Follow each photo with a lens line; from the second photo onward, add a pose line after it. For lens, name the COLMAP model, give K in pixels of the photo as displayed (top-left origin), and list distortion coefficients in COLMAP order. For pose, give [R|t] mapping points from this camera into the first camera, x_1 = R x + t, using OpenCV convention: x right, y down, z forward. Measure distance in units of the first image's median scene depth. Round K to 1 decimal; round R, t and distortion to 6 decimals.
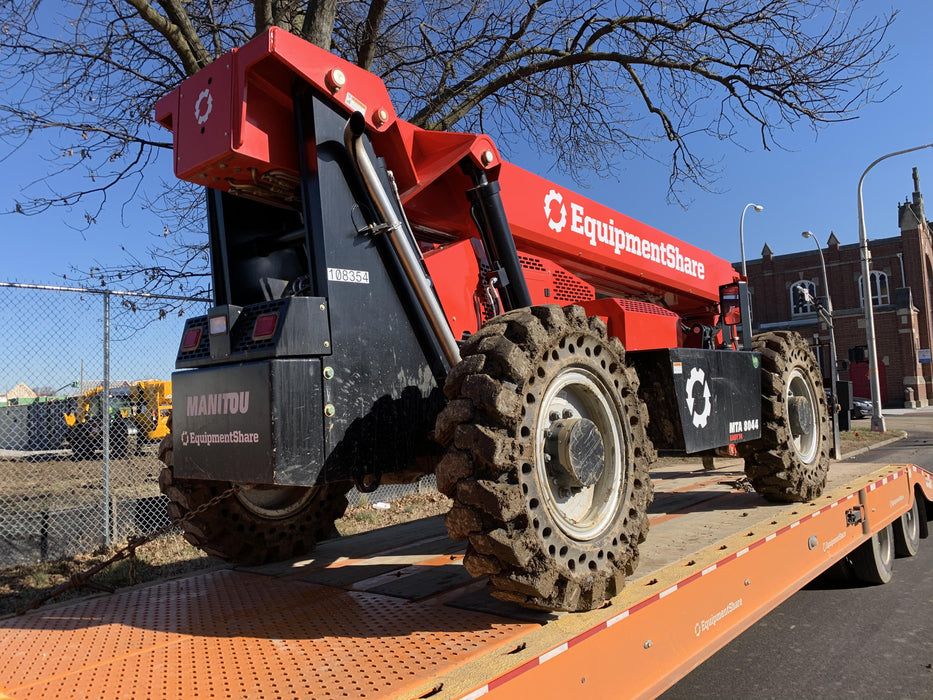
lens RADIAL K [[720.7, 0, 466.5], [0, 720.7, 350.0], [0, 0, 1]] dist [-0.002560, -0.008444]
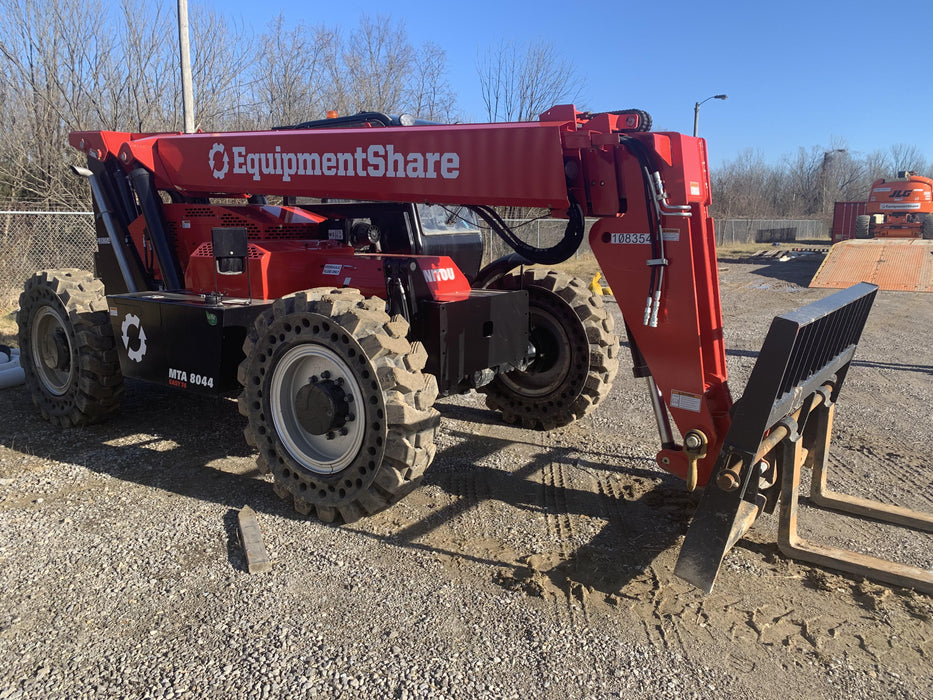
lens RADIAL K [[720.7, 0, 466.5], [0, 720.7, 350.0], [0, 0, 1]] dist [-0.002560, -0.008444]
pose [[0.062332, 0.230098, -0.971169, 1.369333], [0.082396, 0.968553, 0.234767, -0.136853], [0.994648, -0.094654, 0.041413, 1.329588]]
